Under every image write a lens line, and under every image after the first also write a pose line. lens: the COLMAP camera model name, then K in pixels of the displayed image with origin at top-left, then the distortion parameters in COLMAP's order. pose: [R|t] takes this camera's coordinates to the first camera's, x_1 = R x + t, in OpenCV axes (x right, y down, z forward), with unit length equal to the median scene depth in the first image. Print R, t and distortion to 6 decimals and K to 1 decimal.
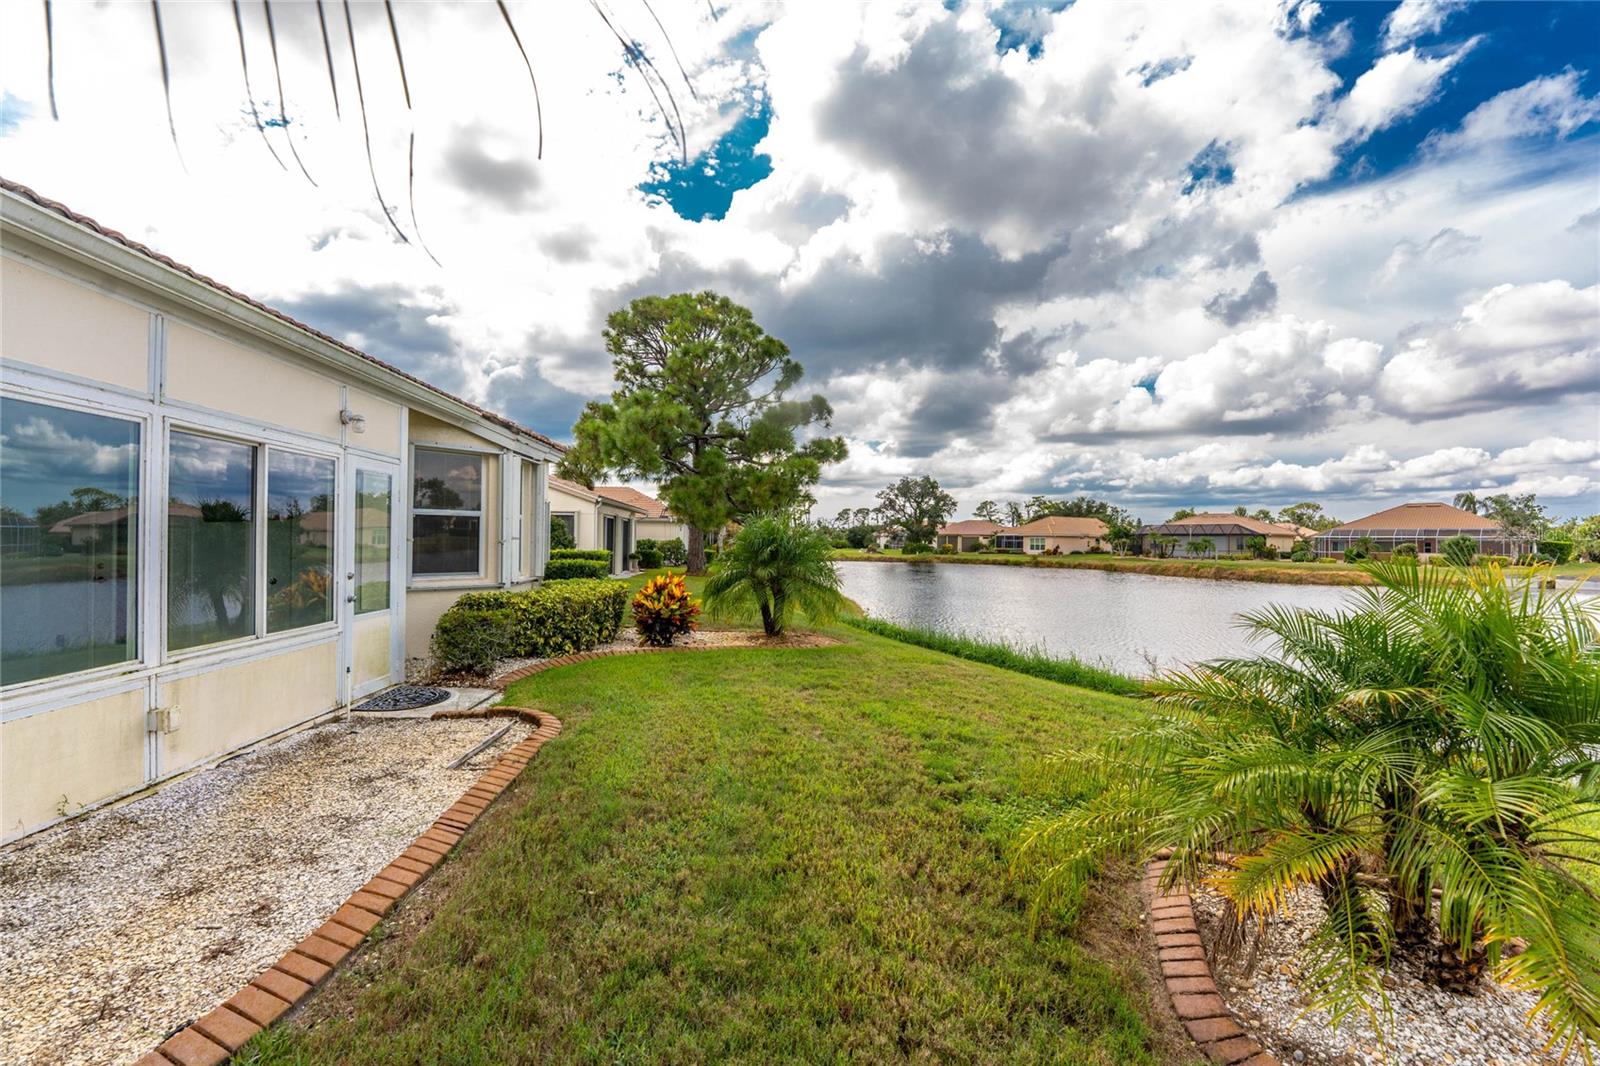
lens RADIAL K [[663.3, 0, 800.0], [0, 663.3, 539.1], [0, 0, 1]] dist [-0.030468, 0.000045]
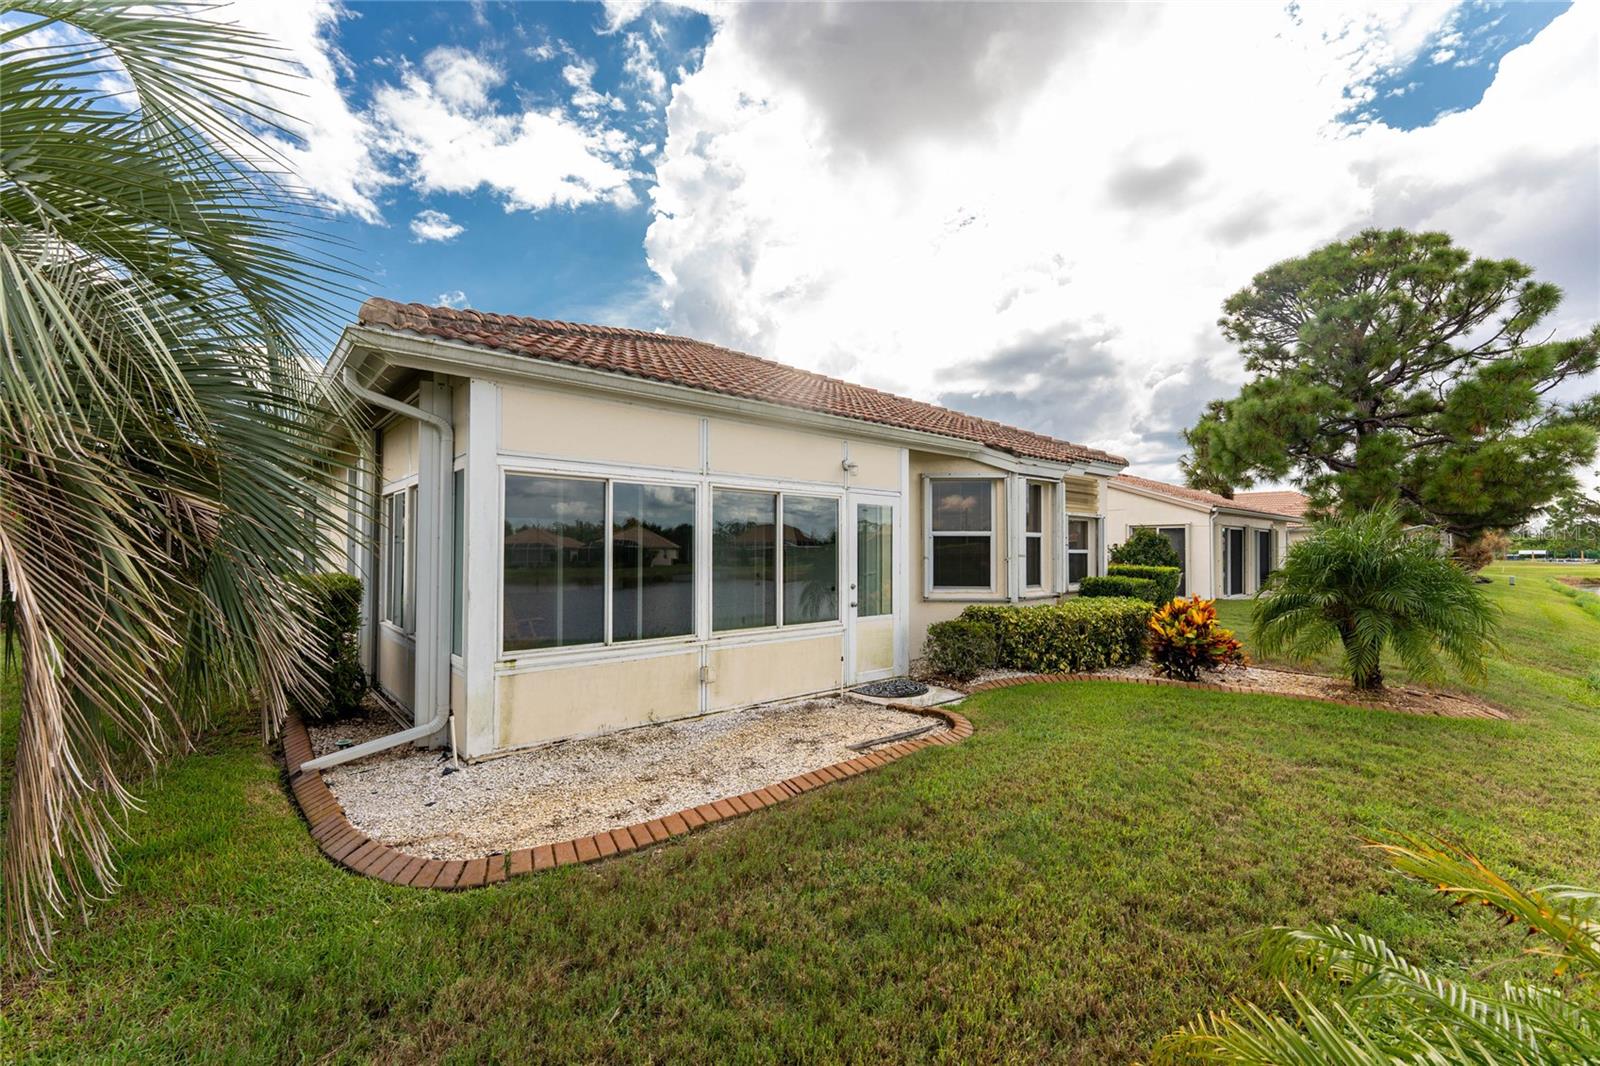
lens RADIAL K [[646.7, 0, 801.2], [0, 646.7, 531.7], [0, 0, 1]] dist [0.002047, -0.005724]
pose [[0.602435, -0.033608, -0.797460, 0.235313], [0.006843, 0.999294, -0.036944, -0.004840], [0.798139, 0.016799, 0.602239, 0.120474]]
